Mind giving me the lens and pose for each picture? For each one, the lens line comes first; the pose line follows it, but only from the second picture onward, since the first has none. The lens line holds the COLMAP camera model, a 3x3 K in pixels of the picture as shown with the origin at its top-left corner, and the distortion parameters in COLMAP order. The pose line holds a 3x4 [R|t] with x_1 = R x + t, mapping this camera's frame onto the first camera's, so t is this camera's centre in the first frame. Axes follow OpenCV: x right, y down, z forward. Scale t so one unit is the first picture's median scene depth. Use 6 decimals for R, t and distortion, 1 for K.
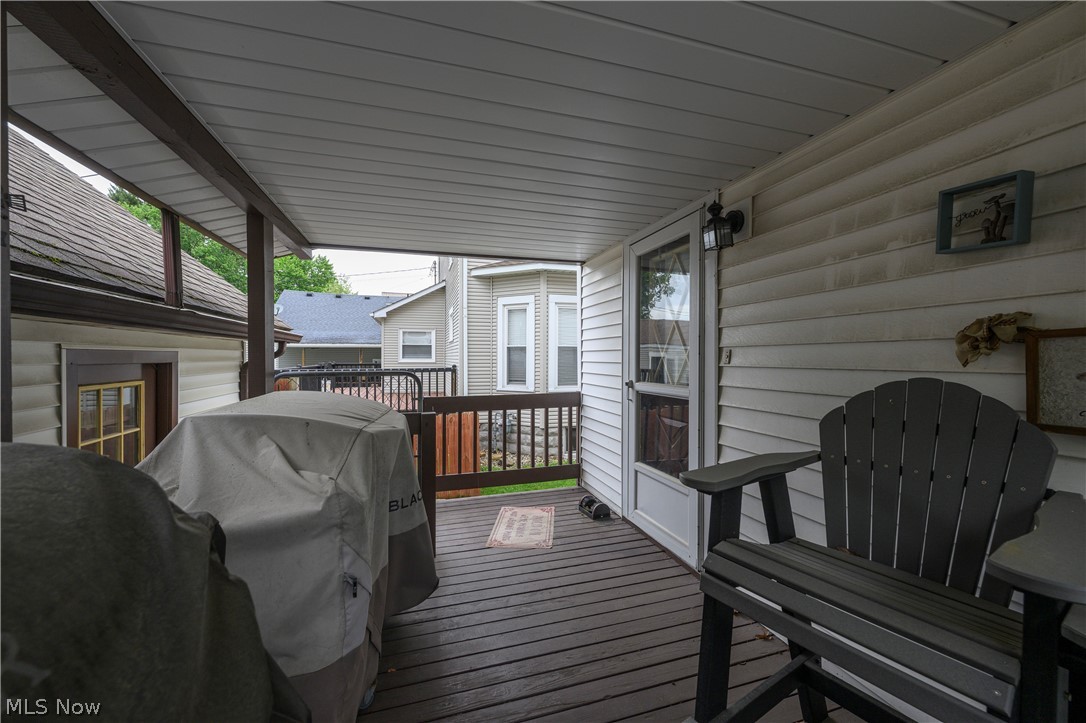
lens RADIAL K [[428.8, 0, 543.6], [0, 428.8, 355.3], [0, 0, 1]] dist [-0.002042, 0.000135]
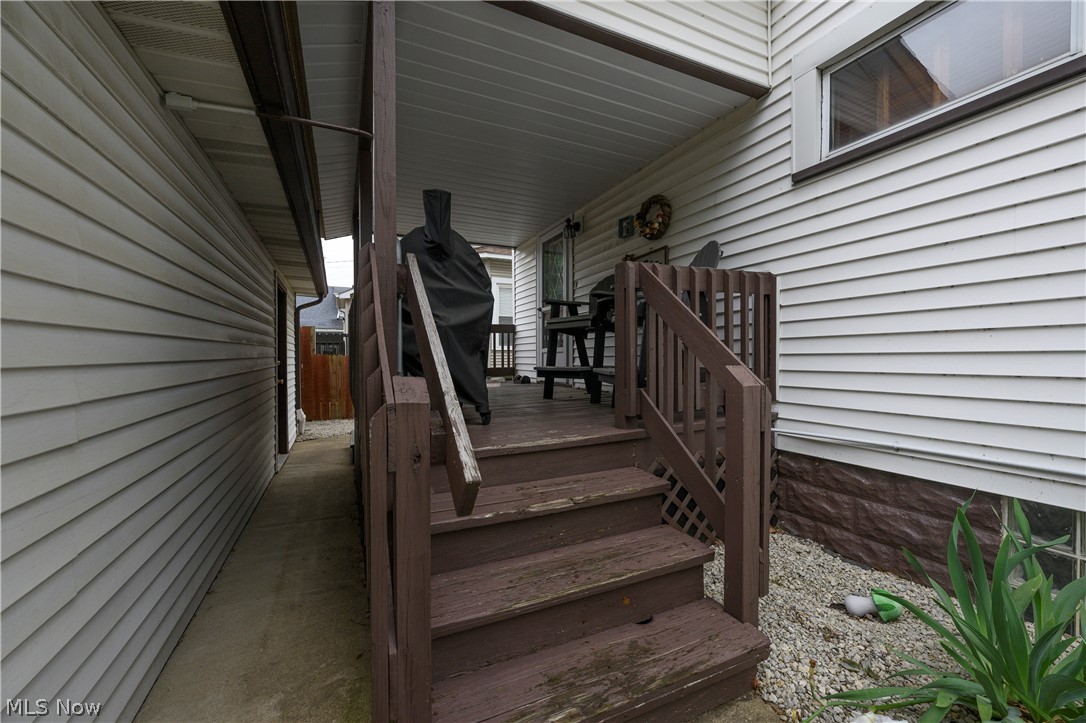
lens RADIAL K [[428.8, 0, 540.2], [0, 428.8, 361.6], [0, 0, 1]] dist [-0.002042, 0.000135]
pose [[0.989821, -0.002755, 0.142292, -0.072169], [0.001671, 0.999969, 0.007737, 0.287616], [-0.142309, -0.007420, 0.989794, -0.916643]]
